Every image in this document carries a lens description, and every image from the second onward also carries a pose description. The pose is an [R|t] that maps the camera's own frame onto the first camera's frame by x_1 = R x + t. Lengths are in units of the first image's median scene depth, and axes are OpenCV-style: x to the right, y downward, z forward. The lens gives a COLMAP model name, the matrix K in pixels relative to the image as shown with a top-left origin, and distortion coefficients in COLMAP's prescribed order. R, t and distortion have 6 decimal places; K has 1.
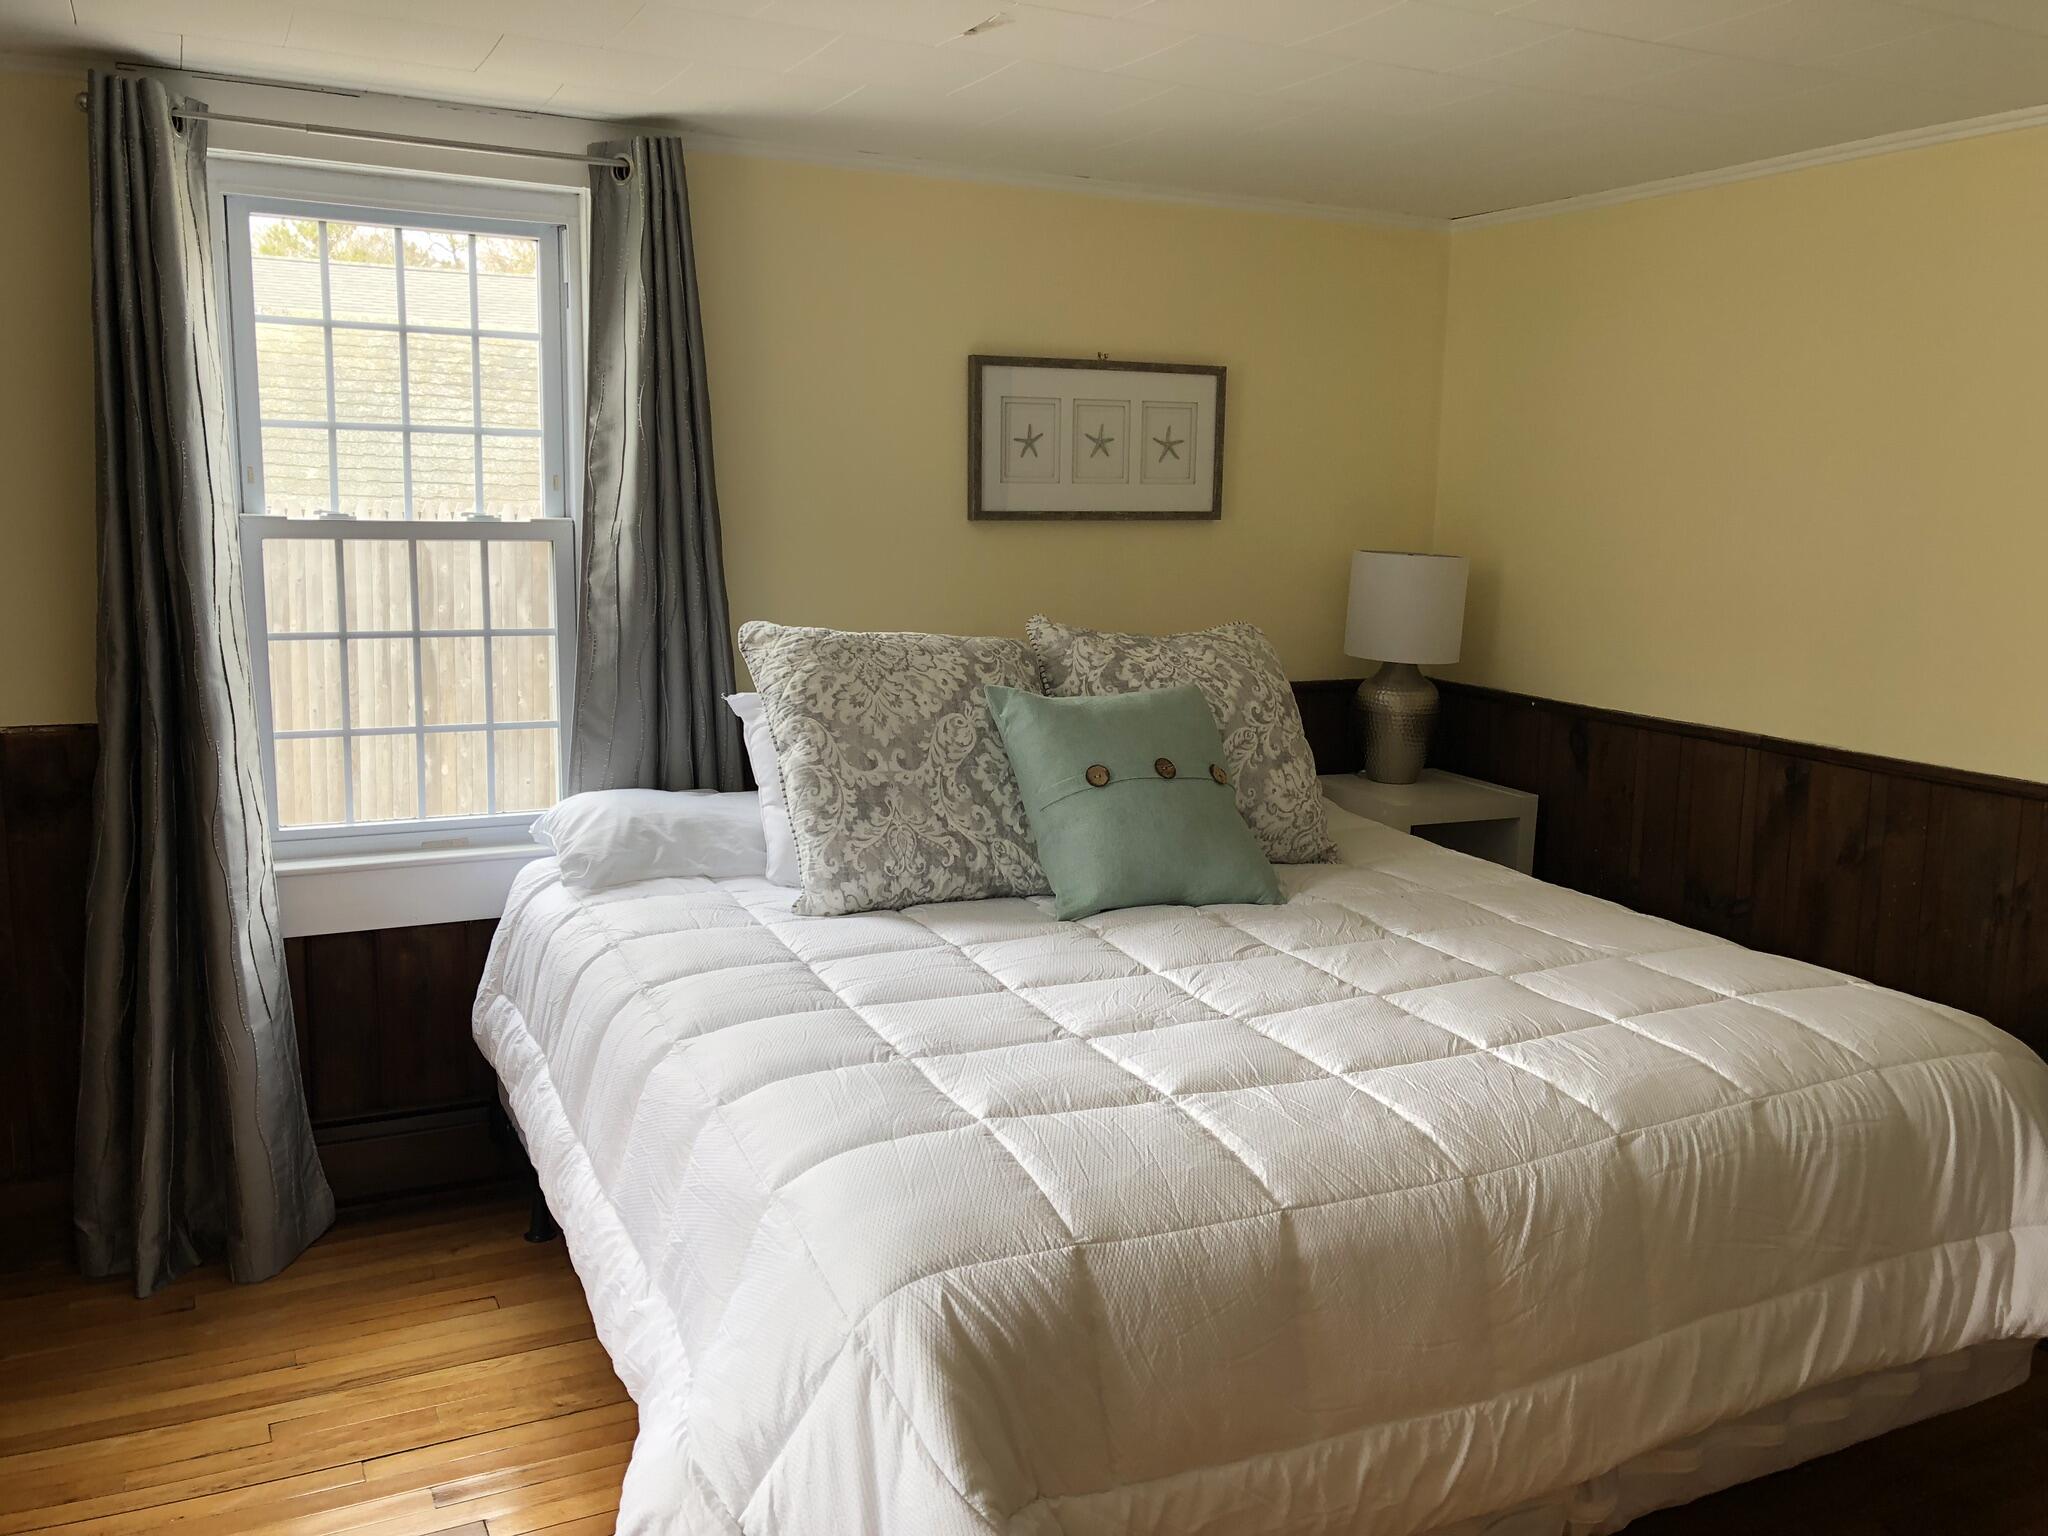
lens RADIAL K [[1701.8, 0, 974.7], [0, 1701.8, 772.8], [0, 0, 1]] dist [0.088731, -0.177349]
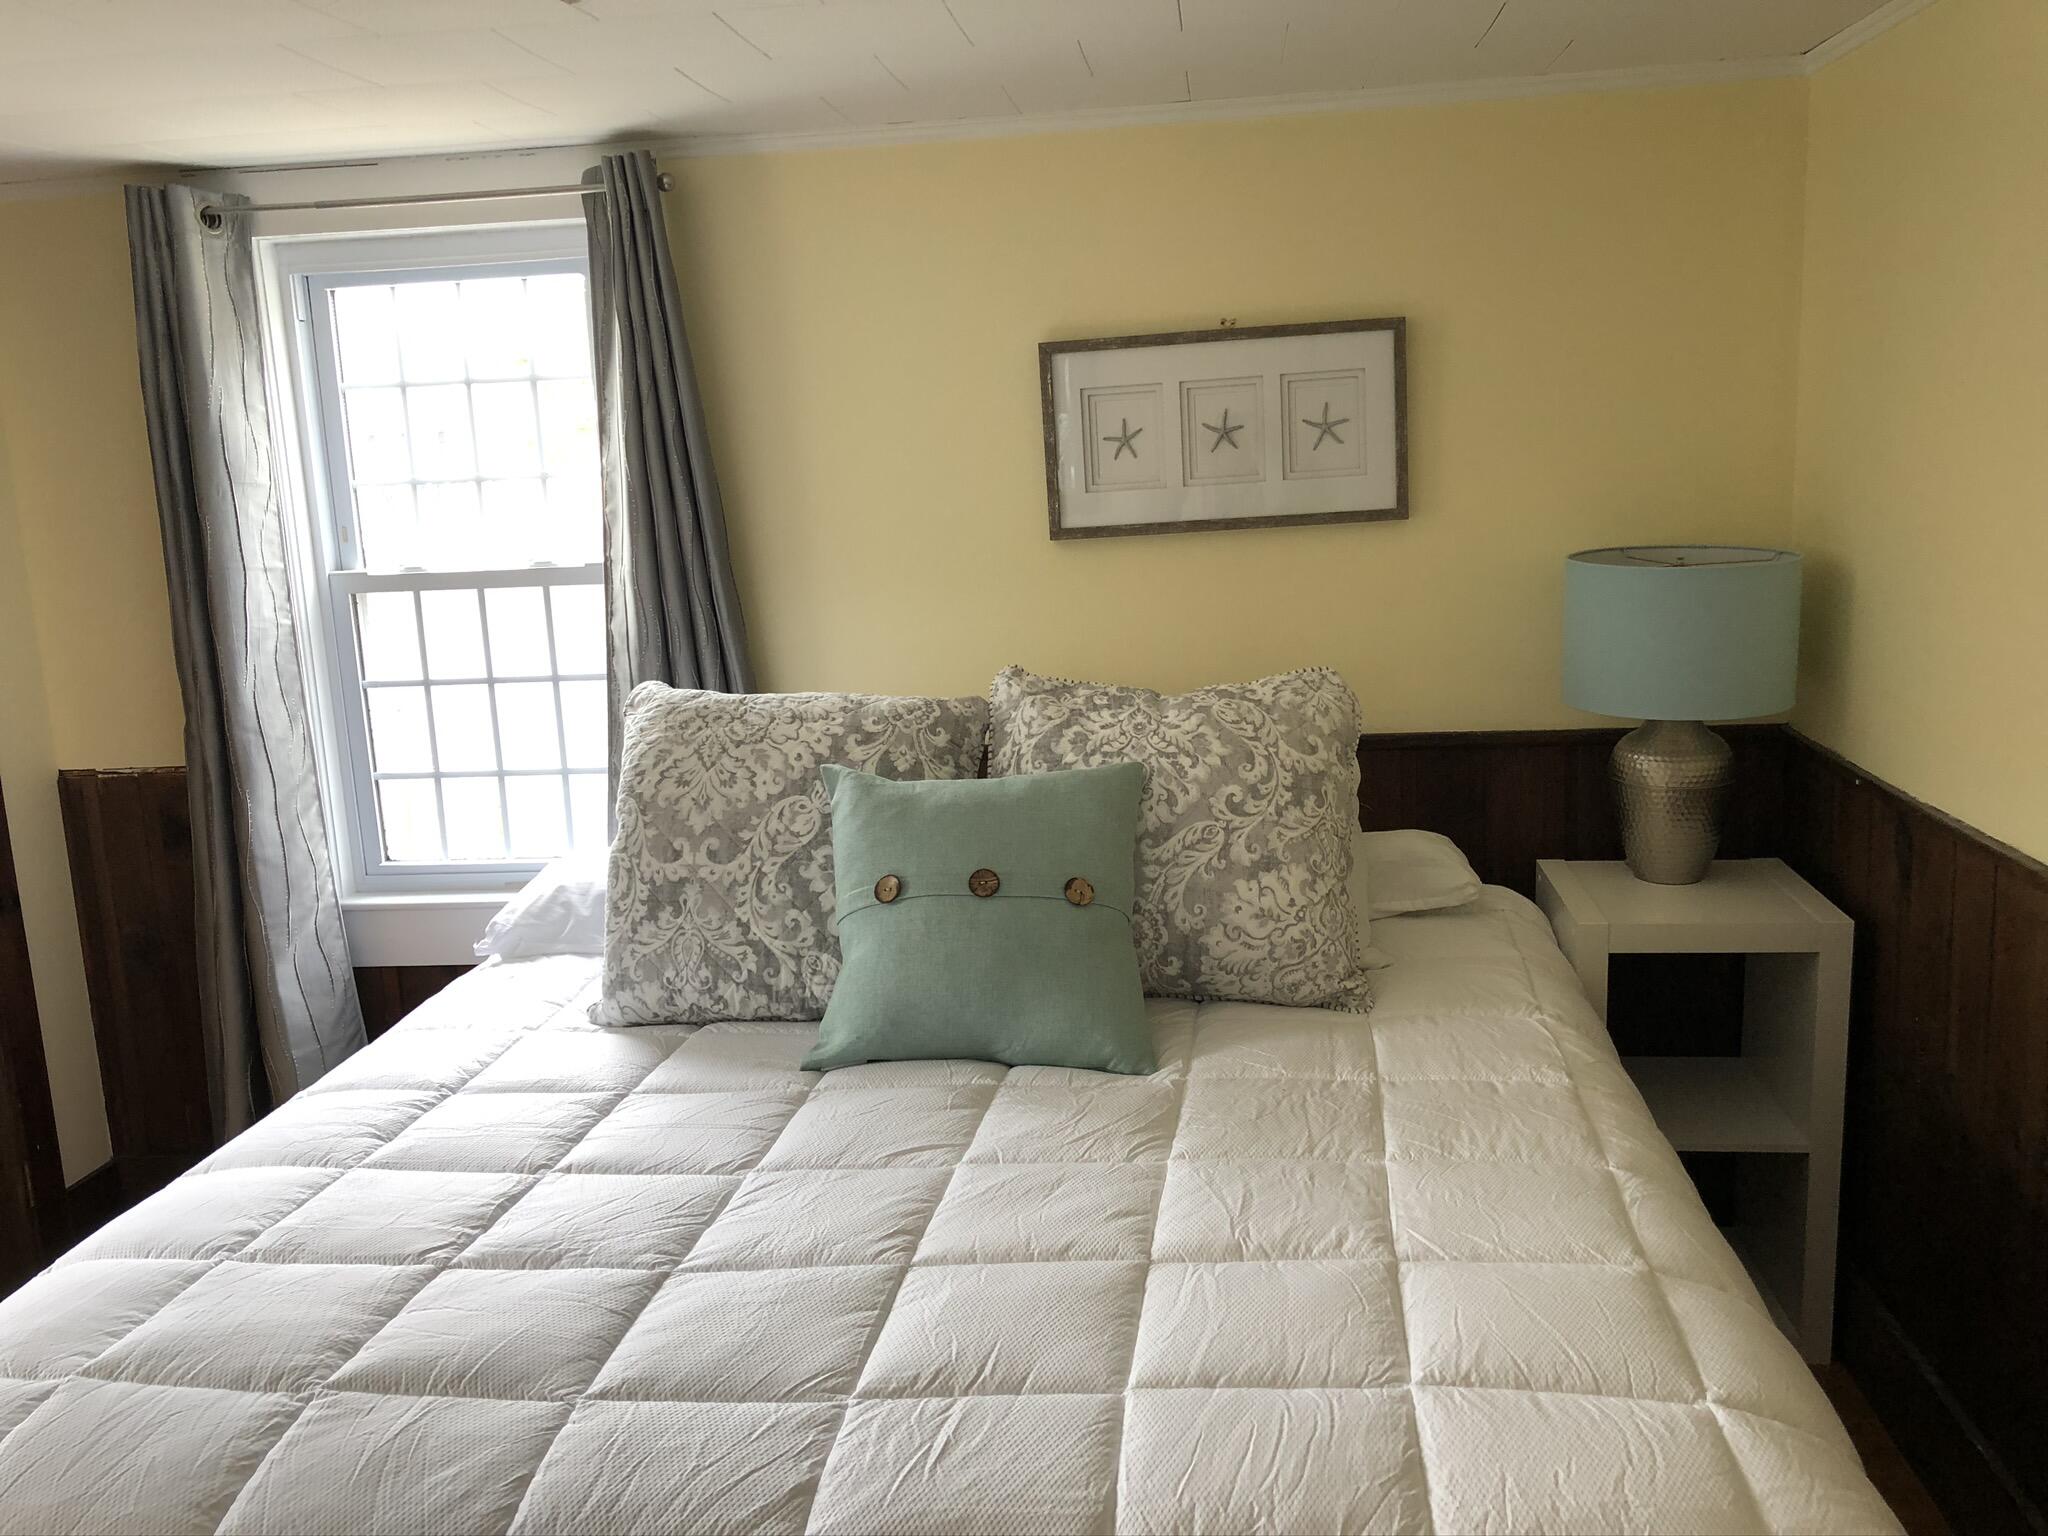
lens RADIAL K [[1658.9, 0, 1032.1], [0, 1658.9, 750.6], [0, 0, 1]] dist [0.078758, -0.164263]
pose [[0.841385, 0.036513, -0.539202, 0.535662], [-0.021022, 0.999171, 0.034858, -0.089682], [0.540028, -0.017993, 0.841455, 0.377142]]
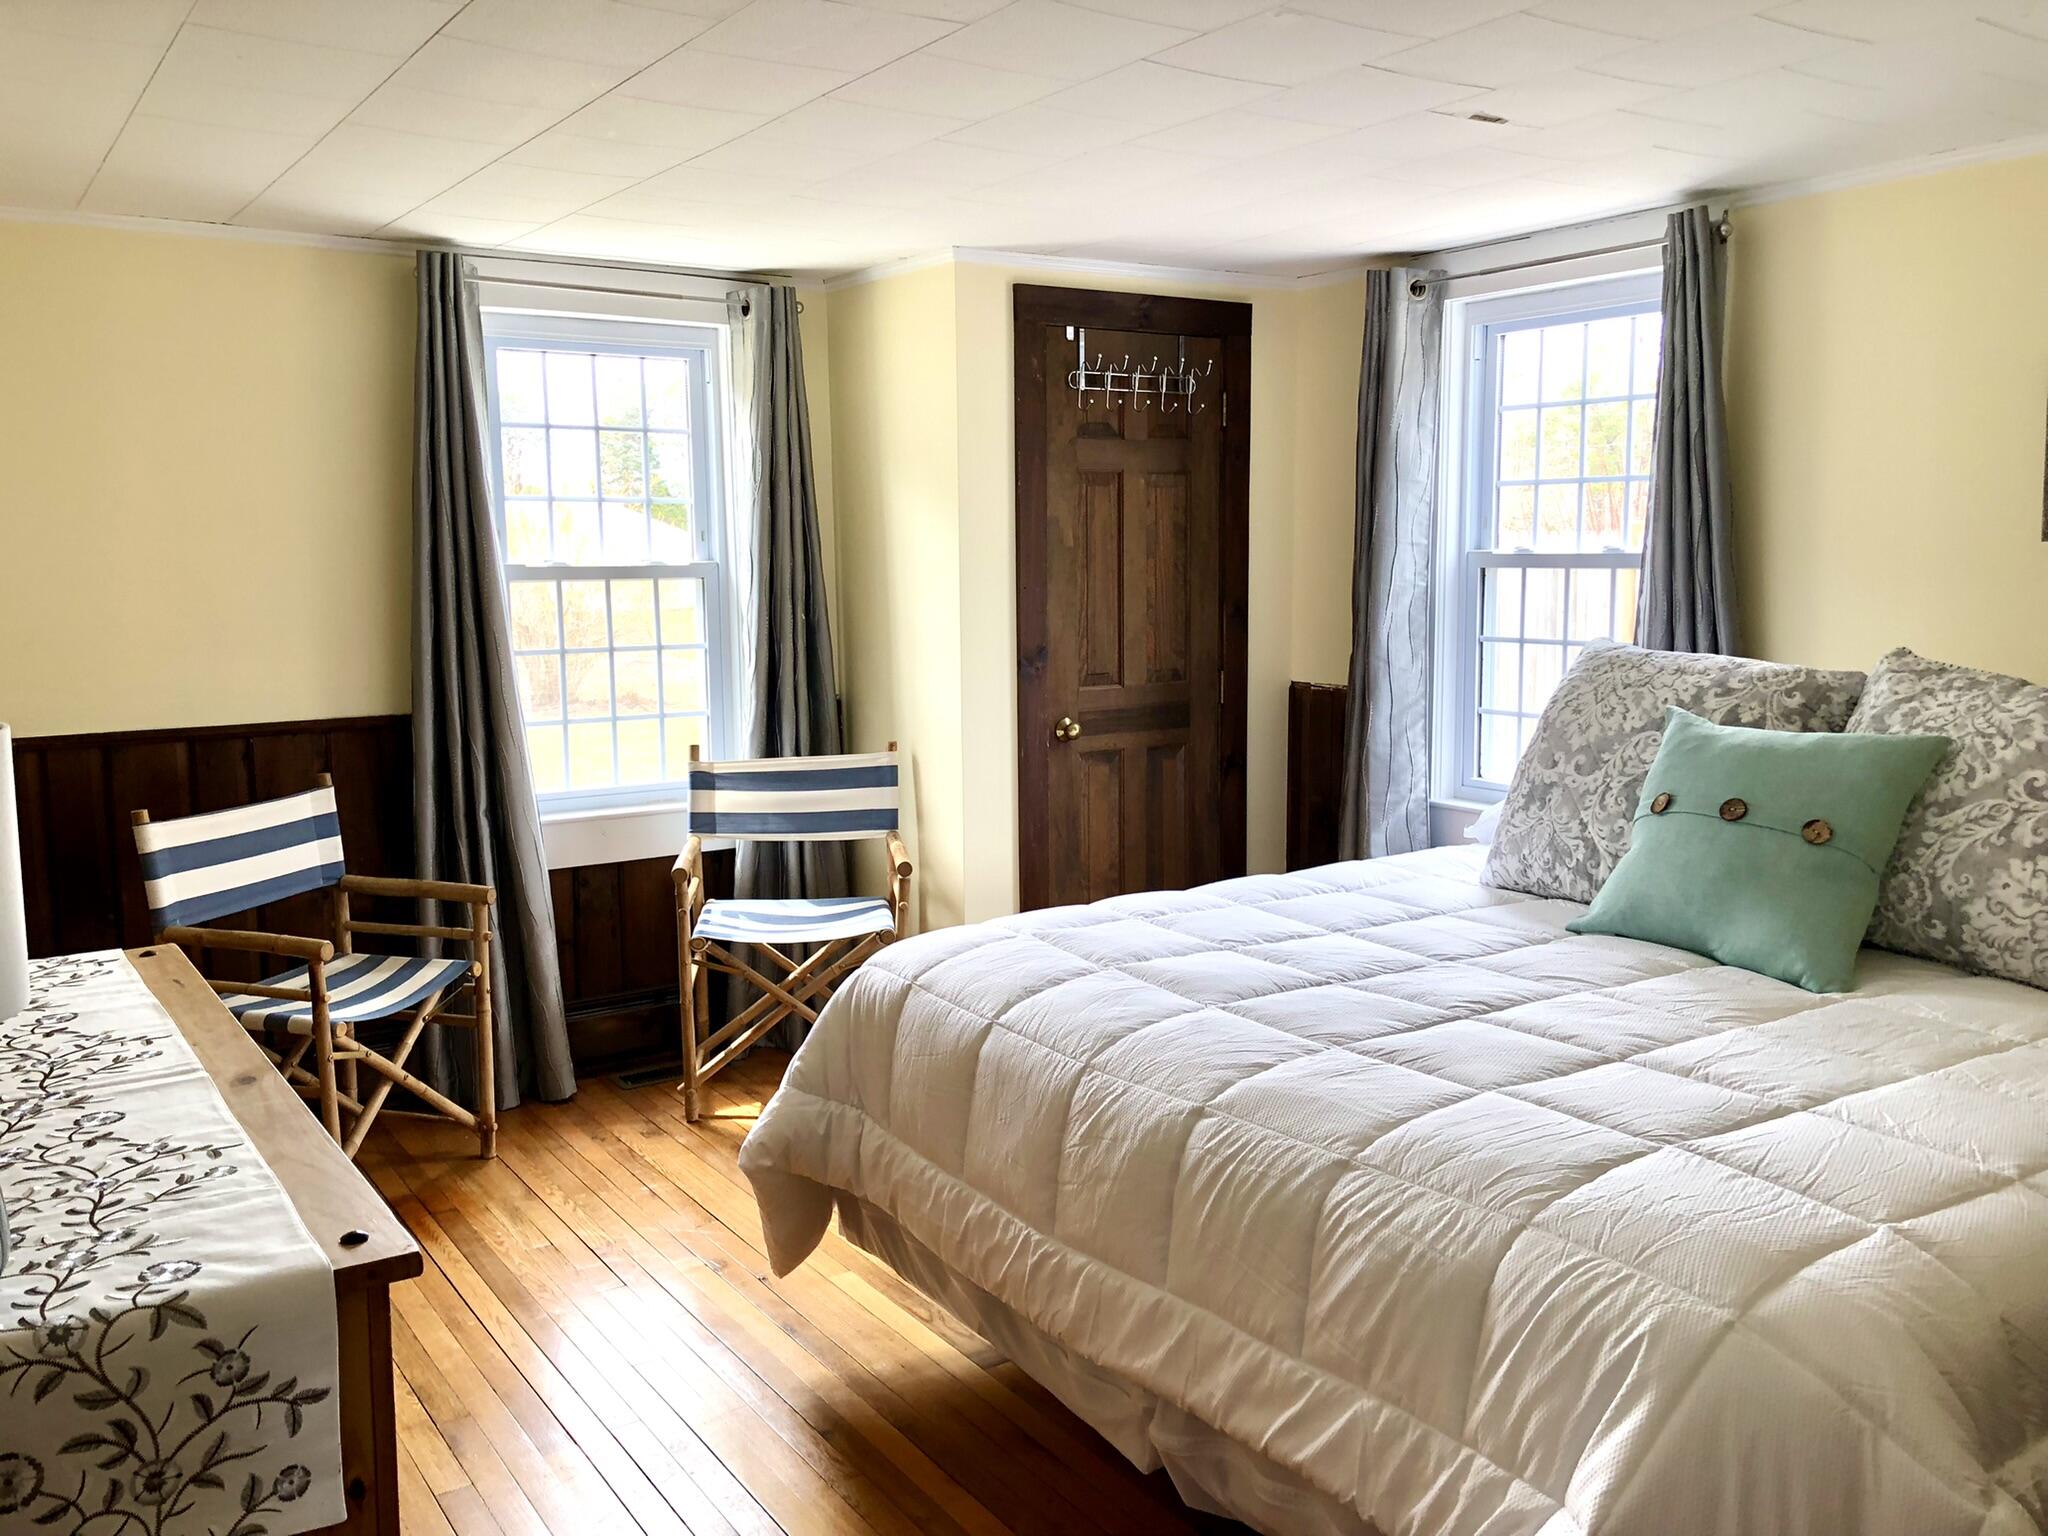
lens RADIAL K [[1664.6, 0, 1004.0], [0, 1664.6, 756.4], [0, 0, 1]] dist [0.022750, -0.000762]
pose [[0.118402, 0.106004, -0.987291, 0.944532], [-0.141761, 0.985905, 0.088854, -0.054690], [0.982794, 0.129439, 0.131760, 0.495146]]
